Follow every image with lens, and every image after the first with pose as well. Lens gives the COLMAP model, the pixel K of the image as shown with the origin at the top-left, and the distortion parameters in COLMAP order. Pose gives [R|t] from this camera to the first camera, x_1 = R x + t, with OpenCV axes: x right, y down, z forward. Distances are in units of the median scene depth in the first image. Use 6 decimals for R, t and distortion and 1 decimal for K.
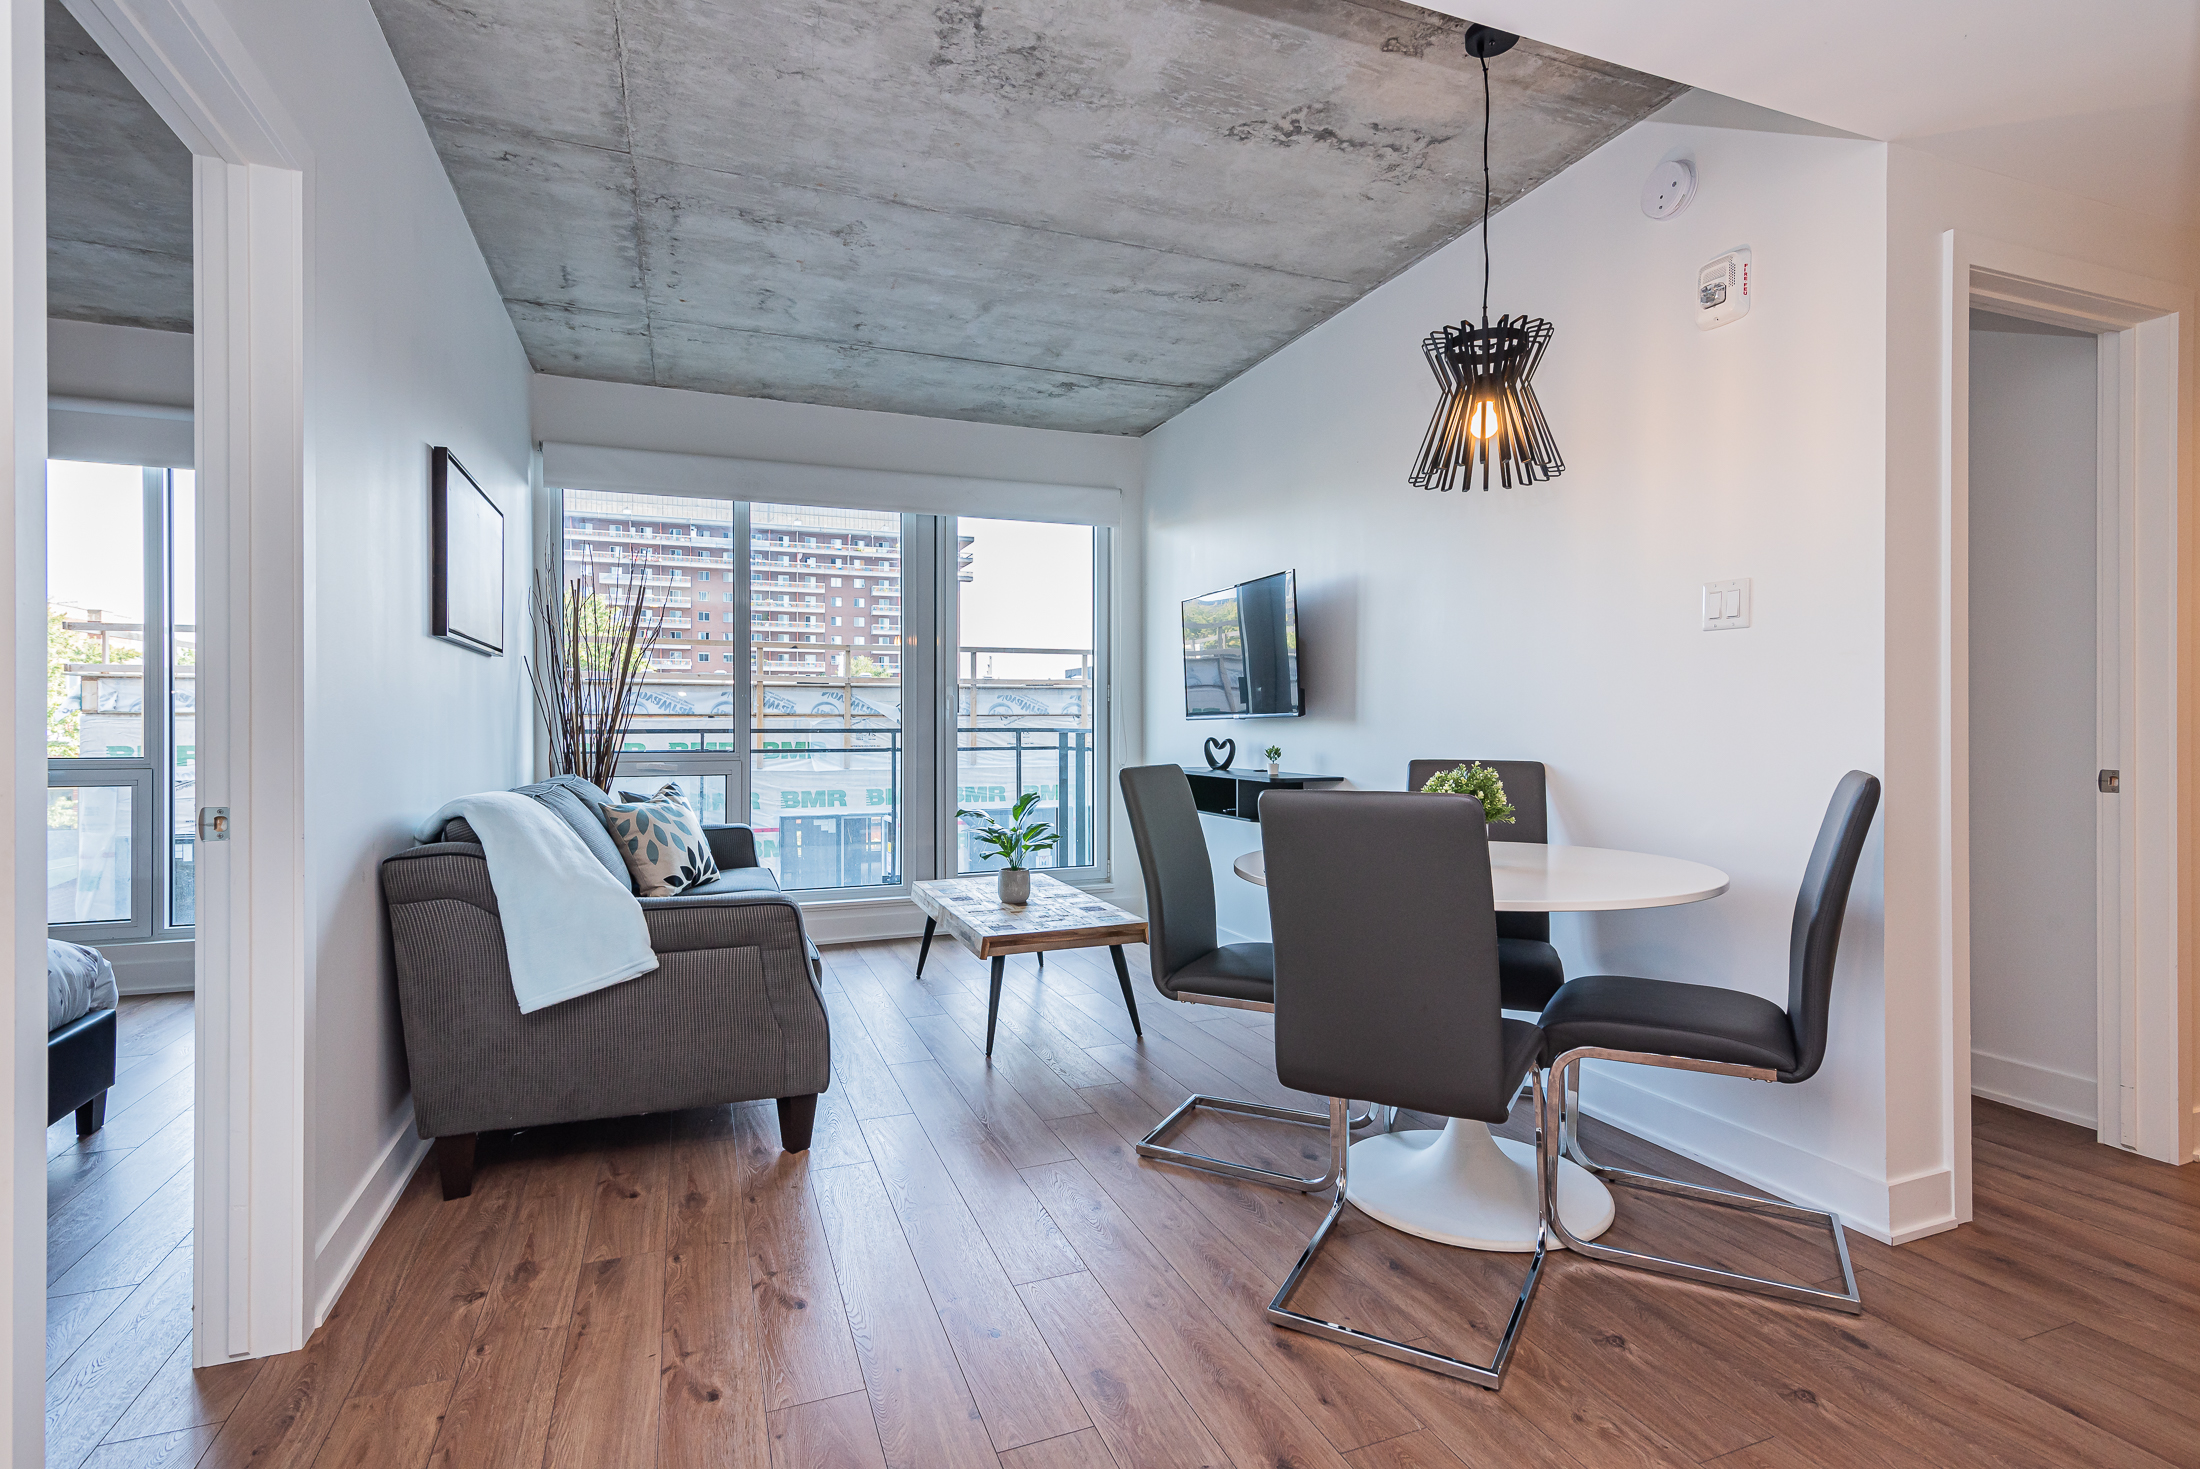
lens RADIAL K [[1043.0, 0, 1091.3], [0, 1043.0, 723.0], [0, 0, 1]] dist [0.008012, -0.001028]
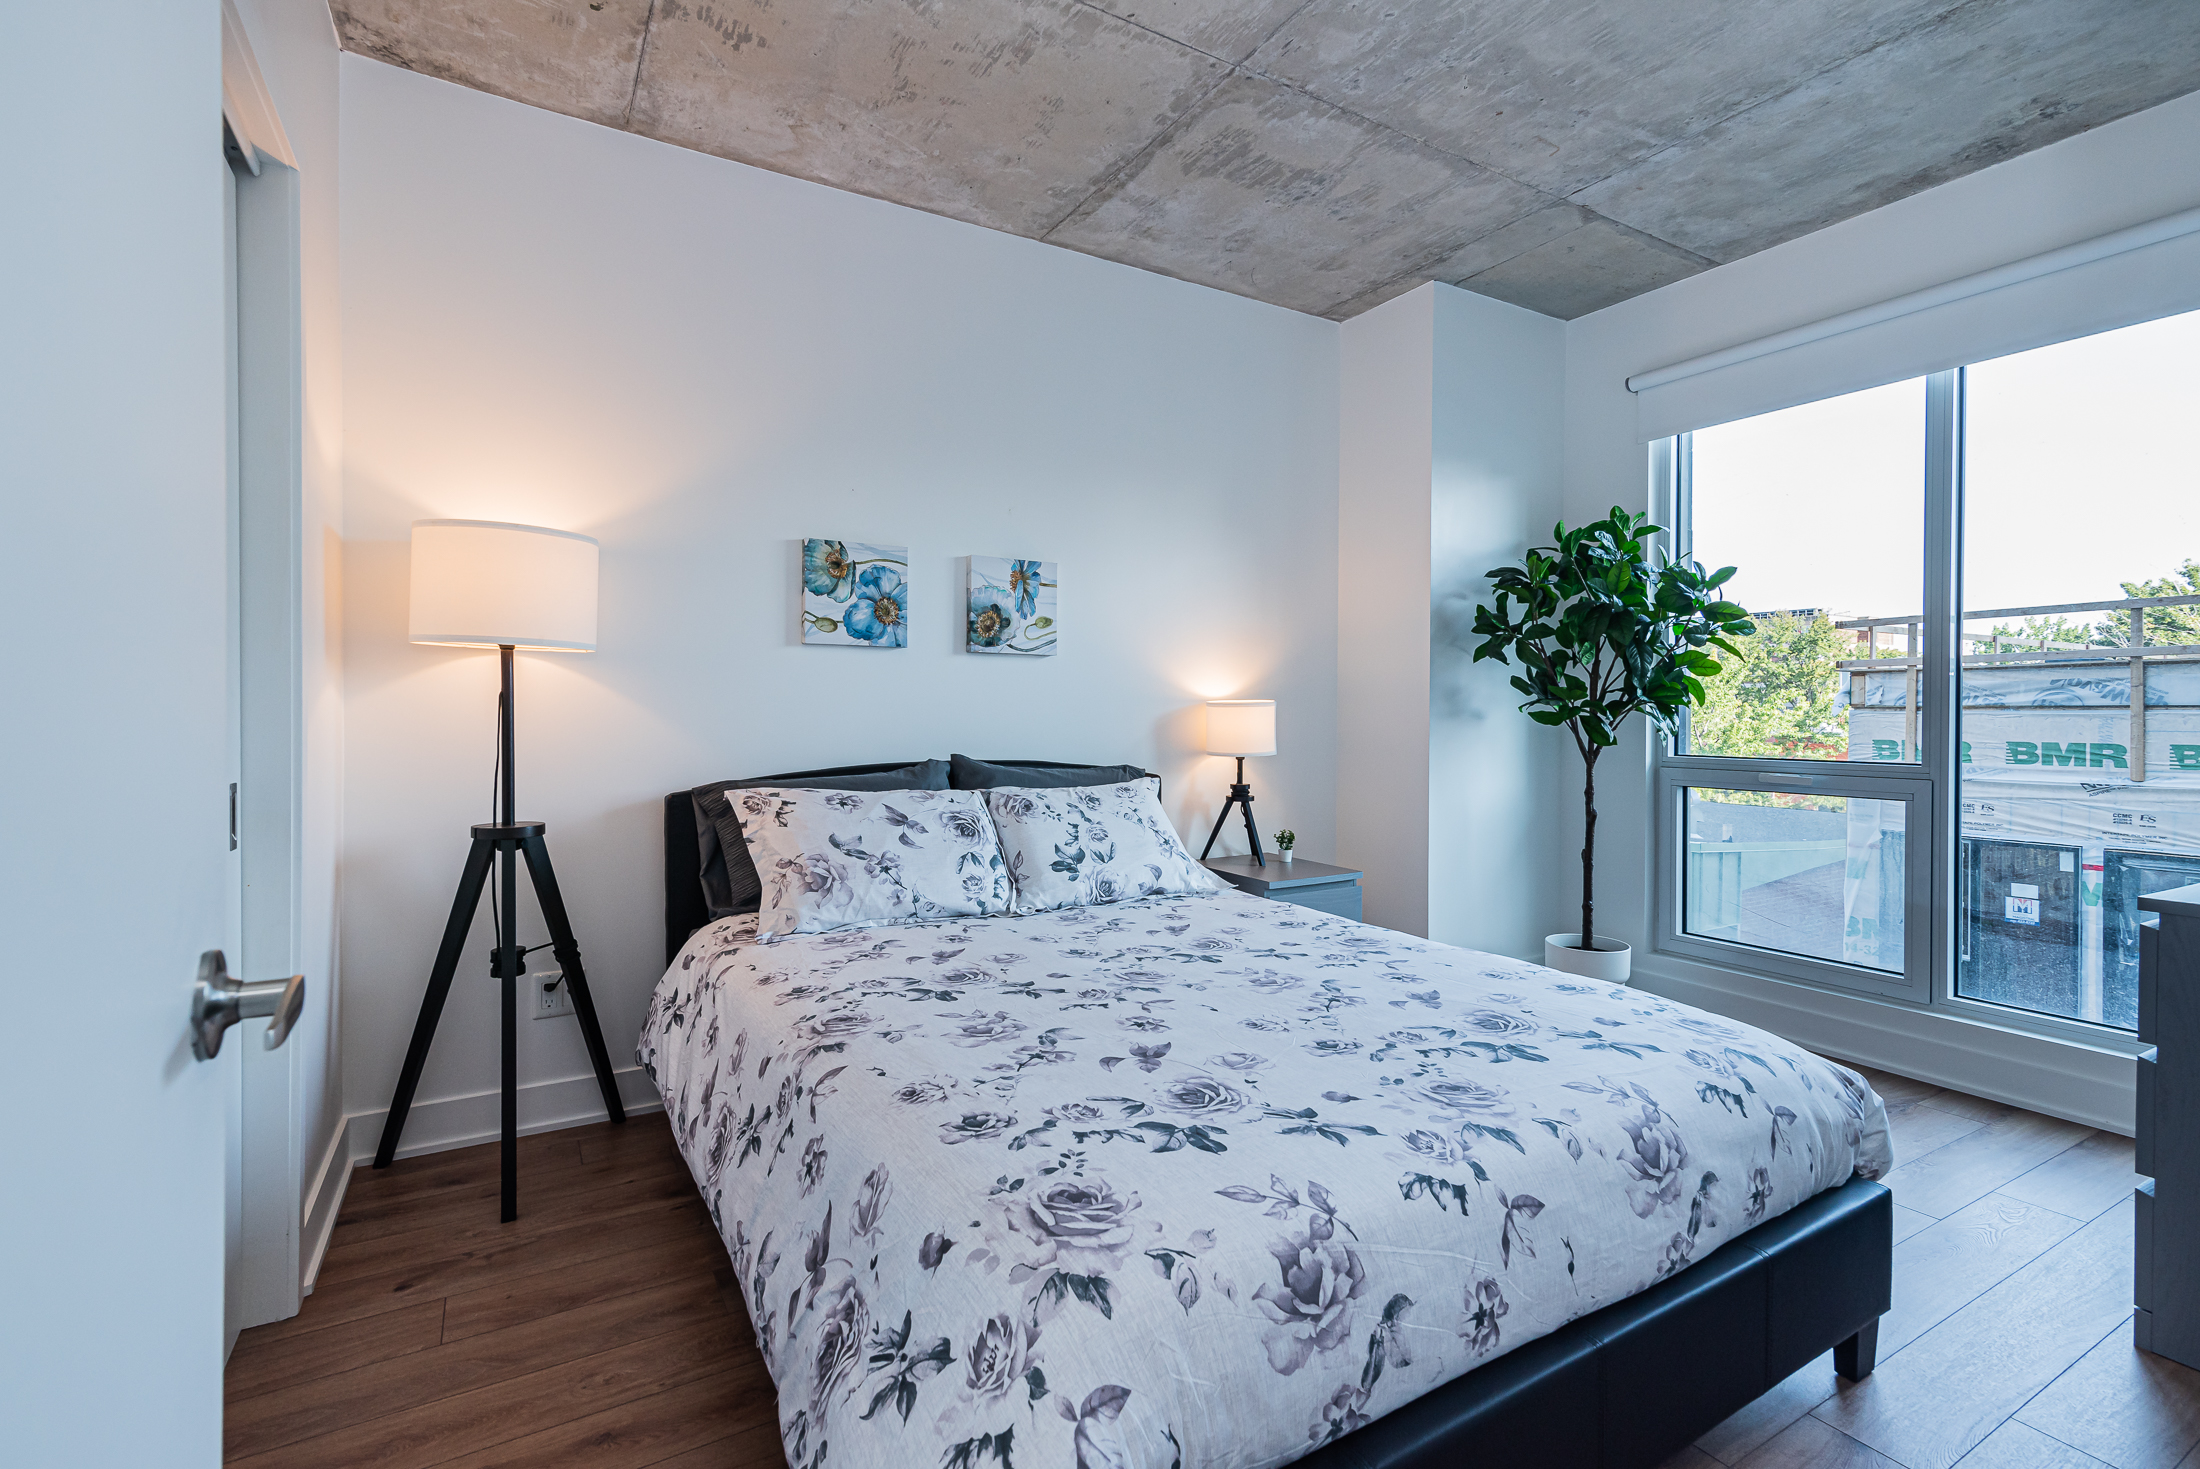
lens RADIAL K [[1013.2, 0, 1097.7], [0, 1013.2, 713.4], [0, 0, 1]] dist [0.018508, -0.000230]
pose [[0.168760, 0.004402, -0.985647, -0.254230], [-0.007498, 0.999967, 0.003182, -0.002820], [0.985629, 0.006853, 0.168787, 0.268306]]
